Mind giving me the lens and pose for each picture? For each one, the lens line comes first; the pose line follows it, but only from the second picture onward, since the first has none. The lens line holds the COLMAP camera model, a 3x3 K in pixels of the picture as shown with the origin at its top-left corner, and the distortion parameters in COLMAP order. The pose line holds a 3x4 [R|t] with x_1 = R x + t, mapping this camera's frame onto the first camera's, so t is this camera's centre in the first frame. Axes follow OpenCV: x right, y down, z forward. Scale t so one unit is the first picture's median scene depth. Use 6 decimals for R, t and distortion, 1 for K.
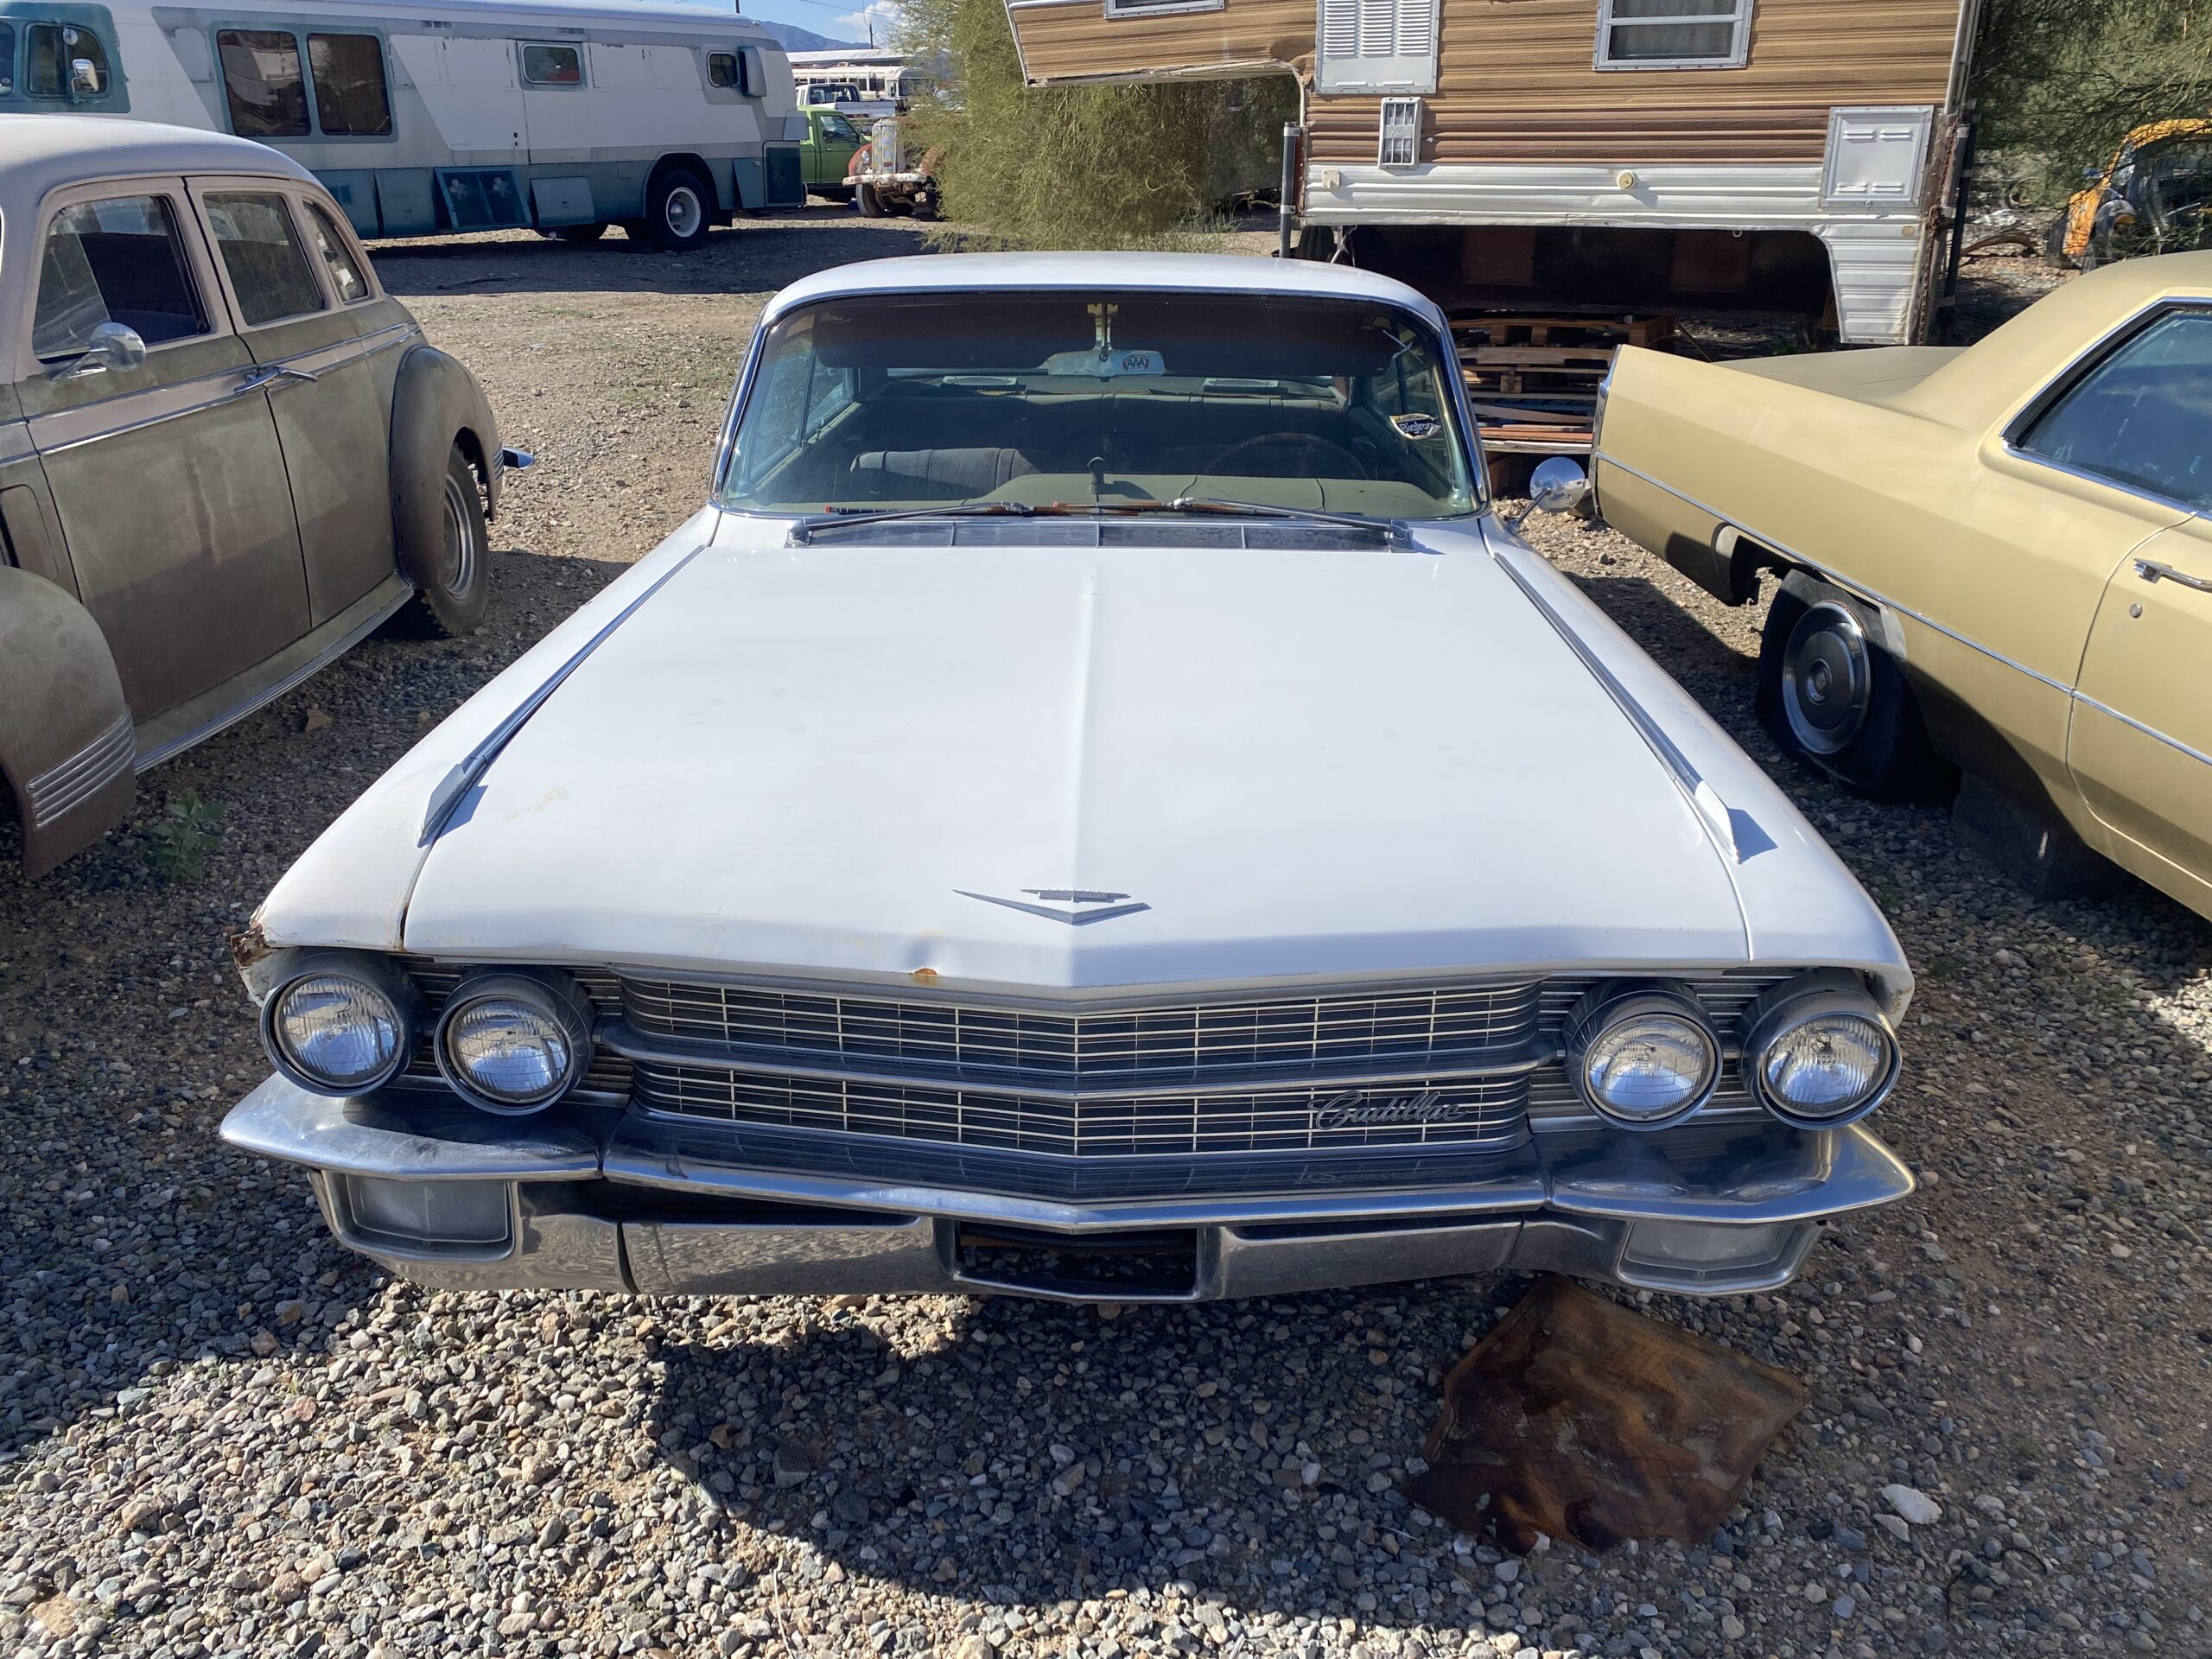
lens RADIAL K [[1693.5, 0, 1113.4], [0, 1693.5, 819.8], [0, 0, 1]] dist [0.038834, -0.043131]
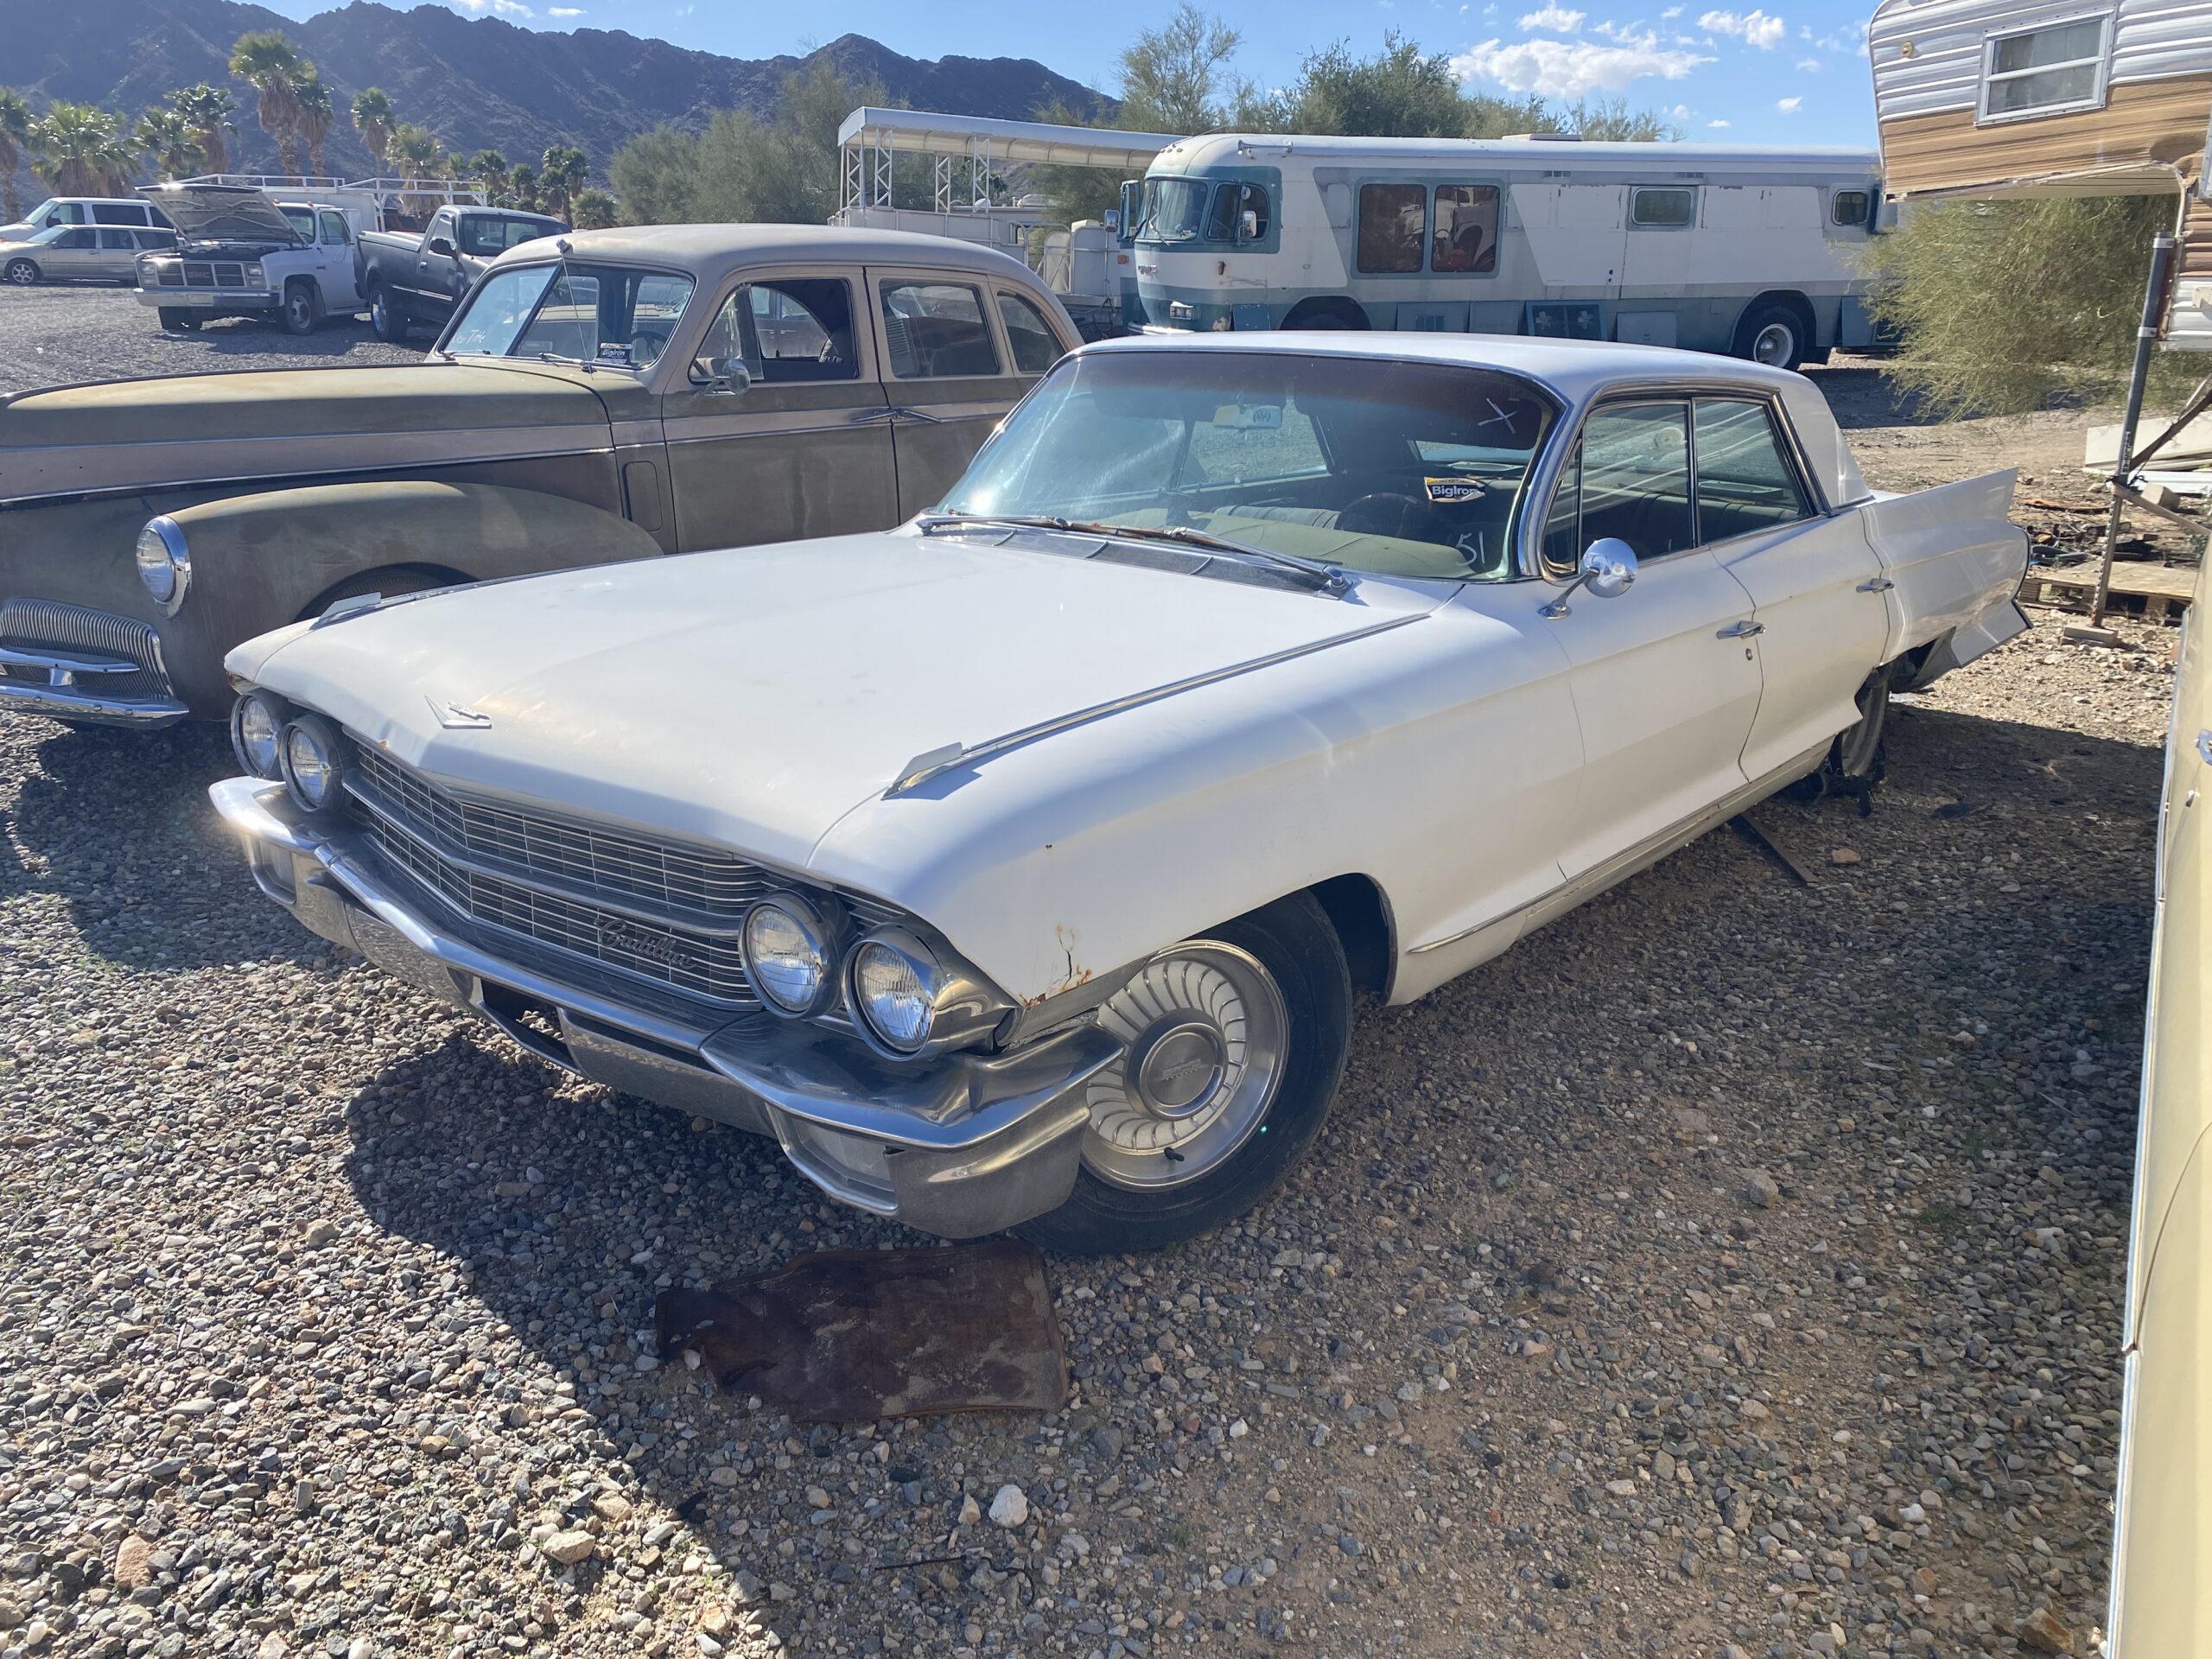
lens RADIAL K [[1693.5, 0, 1123.3], [0, 1693.5, 830.3], [0, 0, 1]] dist [0.038834, -0.043131]
pose [[0.765854, 0.199604, -0.611249, 0.288305], [-0.244290, 0.969645, 0.010560, -0.001386], [0.594803, 0.141235, 0.791368, 0.056603]]
